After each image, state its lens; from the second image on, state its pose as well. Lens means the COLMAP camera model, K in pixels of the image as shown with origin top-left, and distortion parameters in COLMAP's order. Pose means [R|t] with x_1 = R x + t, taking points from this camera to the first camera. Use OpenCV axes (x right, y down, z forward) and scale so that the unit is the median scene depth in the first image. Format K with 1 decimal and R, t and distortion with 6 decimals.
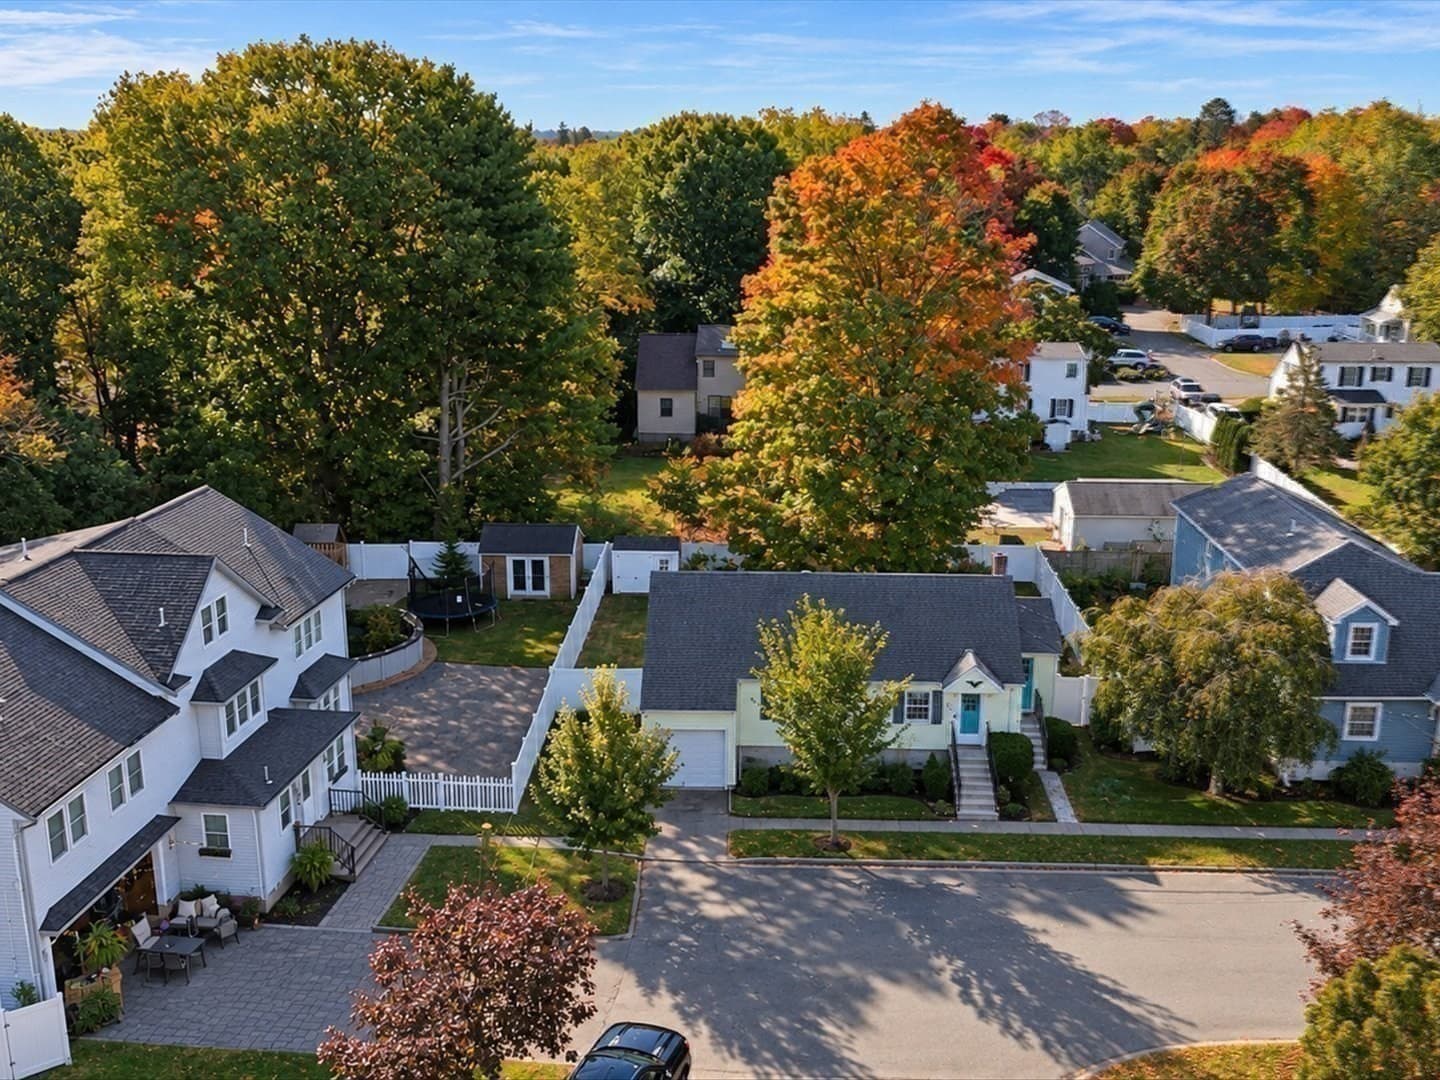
lens RADIAL K [[1397.3, 0, 720.0], [0, 1397.3, 540.0], [0, 0, 1]] dist [0.131130, -0.161194]
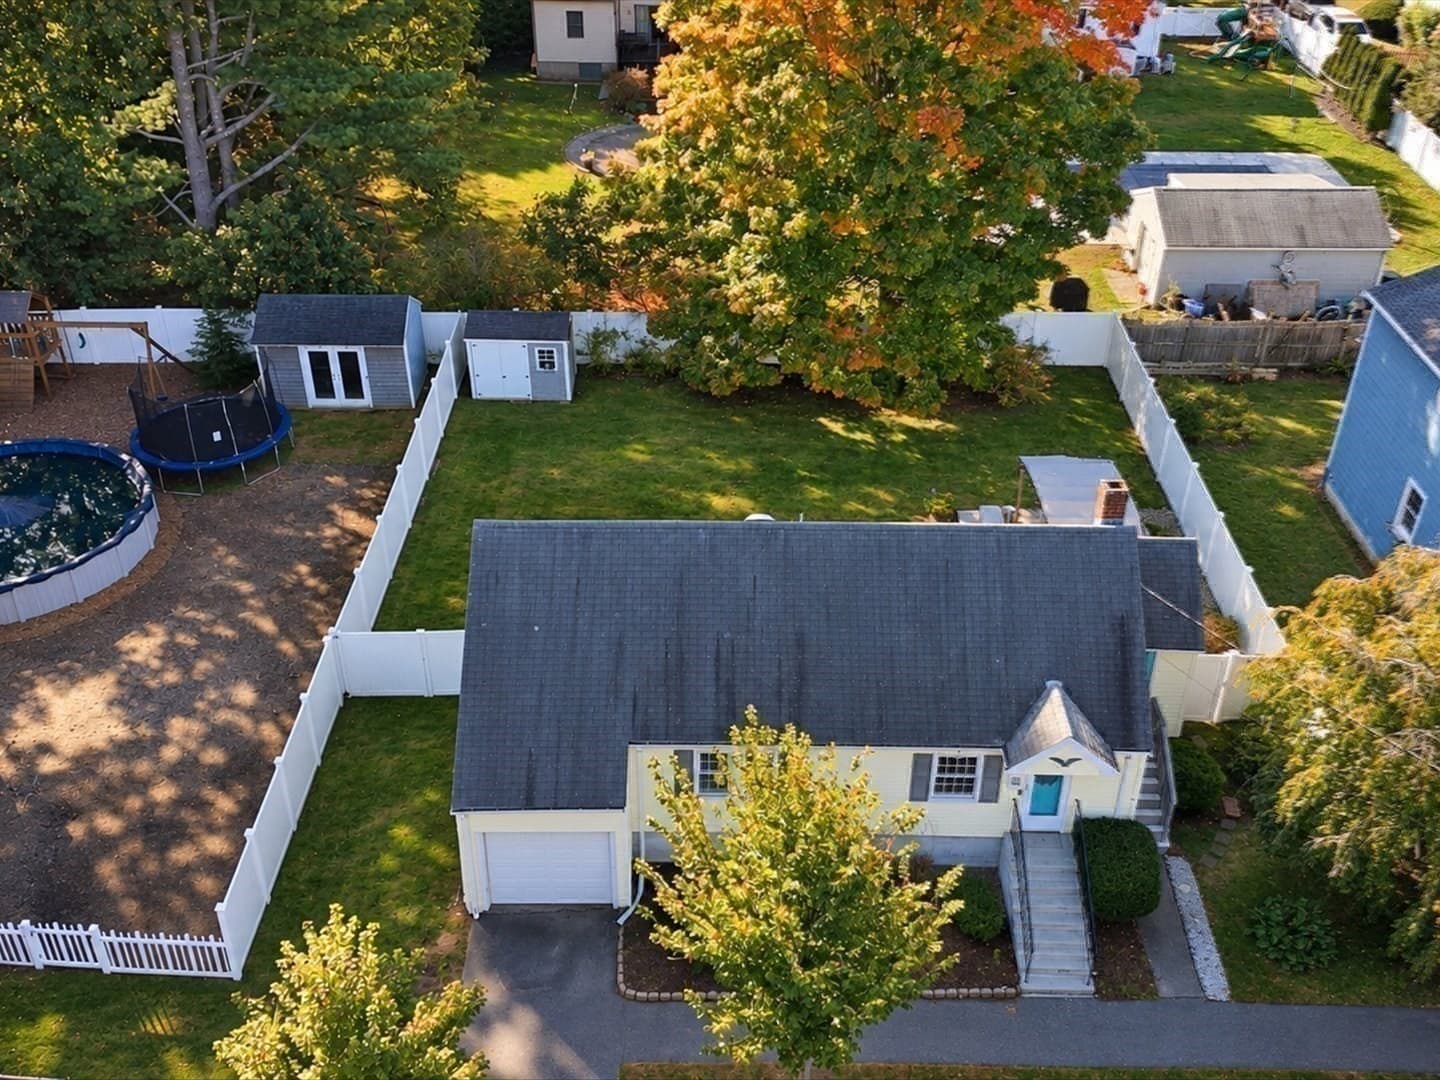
lens RADIAL K [[1560.6, 0, 724.5], [0, 1560.6, 557.6], [0, 0, 1]] dist [0.173177, -0.235482]
pose [[0.999507, -0.011592, 0.029163, 0.020112], [0.003488, 0.964559, 0.263845, -0.085122], [-0.031187, -0.263613, 0.964124, 0.271056]]
